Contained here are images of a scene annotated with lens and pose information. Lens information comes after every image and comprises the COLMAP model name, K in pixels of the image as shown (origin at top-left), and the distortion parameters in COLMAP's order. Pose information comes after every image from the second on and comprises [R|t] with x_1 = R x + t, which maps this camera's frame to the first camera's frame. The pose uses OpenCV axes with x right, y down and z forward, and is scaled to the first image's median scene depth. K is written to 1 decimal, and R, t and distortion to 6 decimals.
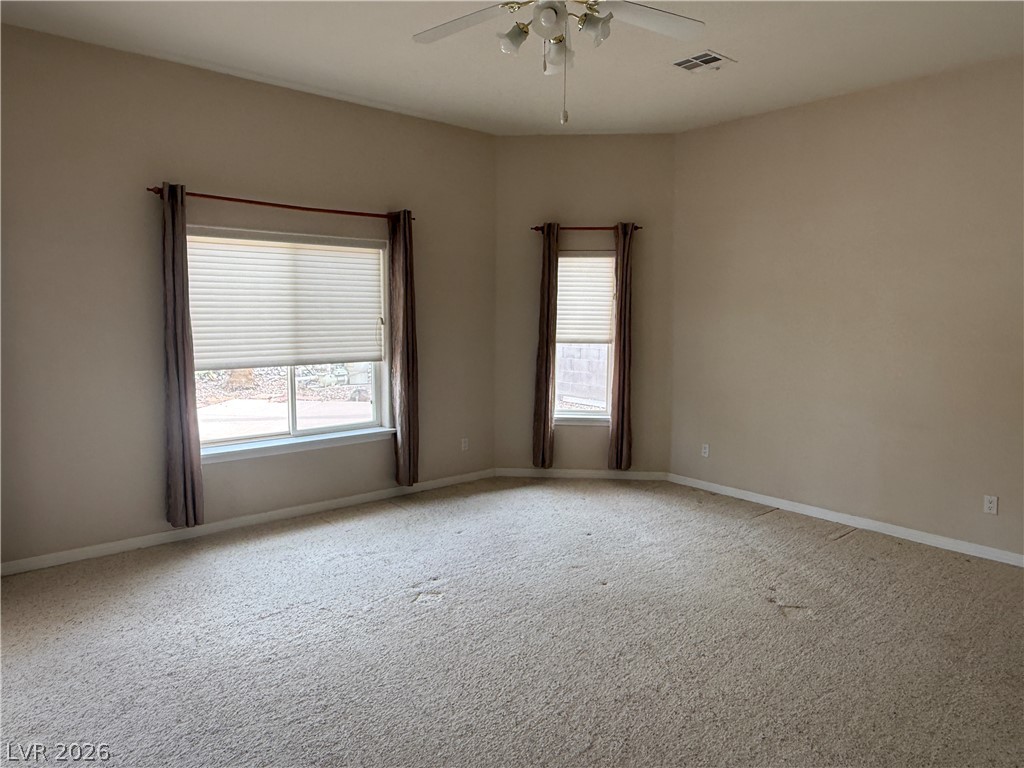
lens RADIAL K [[659.9, 0, 509.8], [0, 659.9, 384.3], [0, 0, 1]] dist [-0.001565, 0.000866]
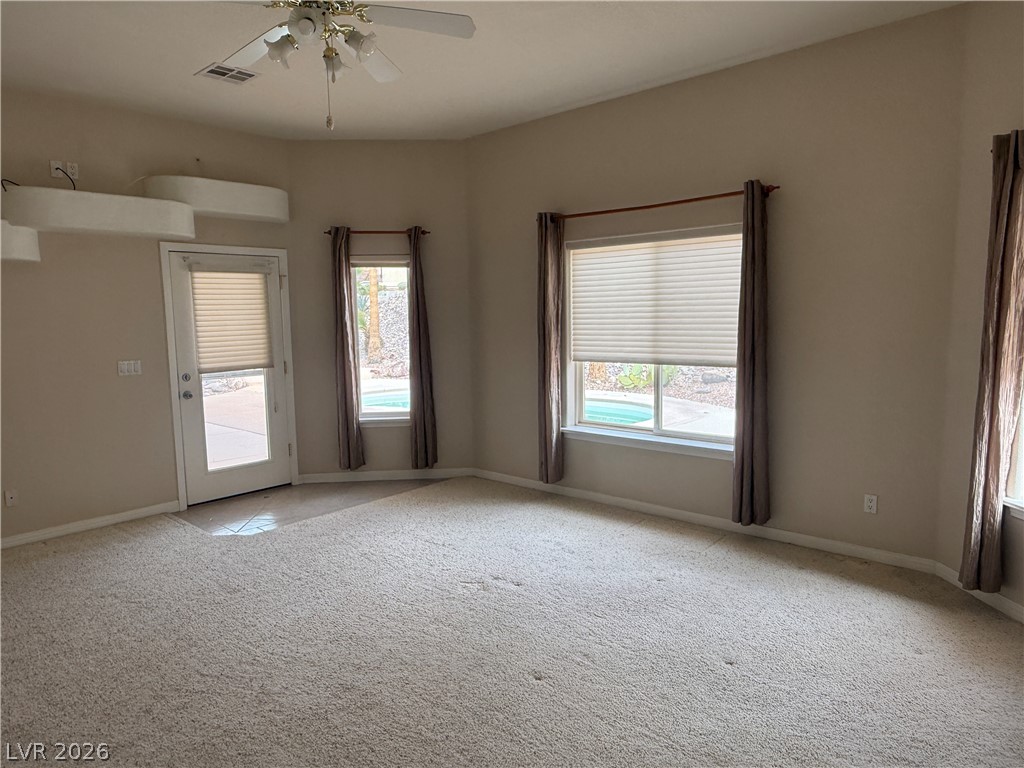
lens RADIAL K [[662.8, 0, 510.8], [0, 662.8, 388.4], [0, 0, 1]] dist [-0.000551, -0.000123]
pose [[0.132519, 0.109366, -0.985128, 0.663833], [-0.088959, 0.991195, 0.098073, -0.073603], [0.987180, 0.074640, 0.141082, 0.663727]]
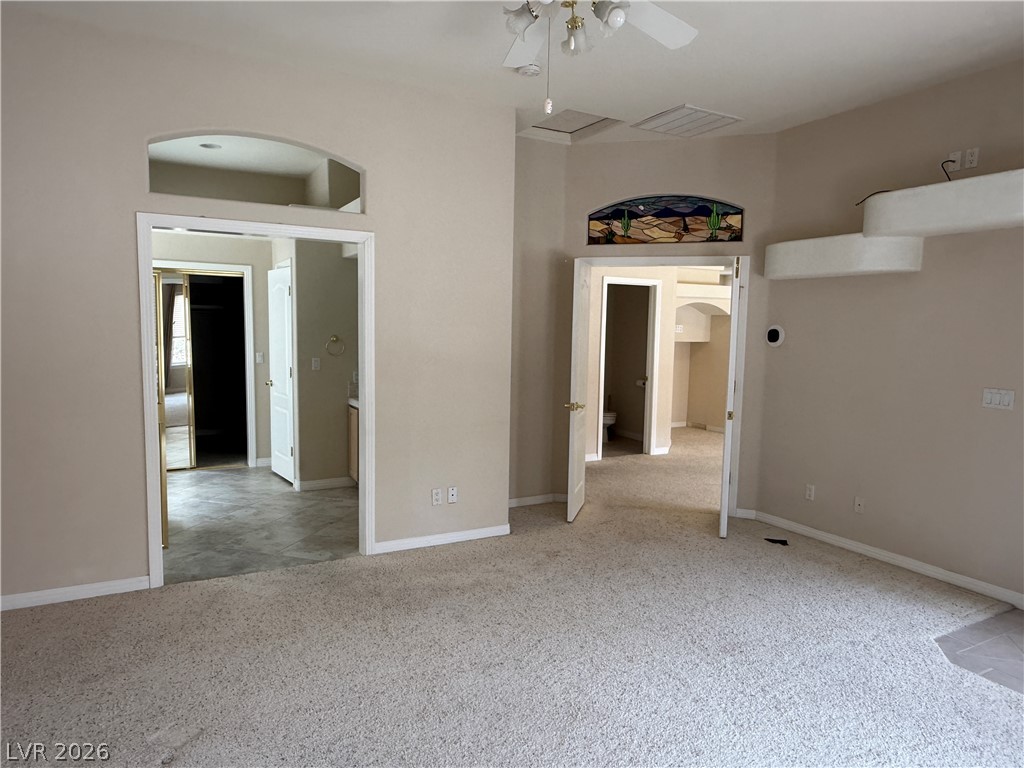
lens RADIAL K [[659.9, 0, 509.8], [0, 659.9, 384.3], [0, 0, 1]] dist [-0.001565, 0.000866]
pose [[-0.977468, -0.037992, 0.207635, -0.042020], [0.003689, 0.980444, 0.196765, -0.127727], [-0.211050, 0.193097, -0.958213, 1.107080]]
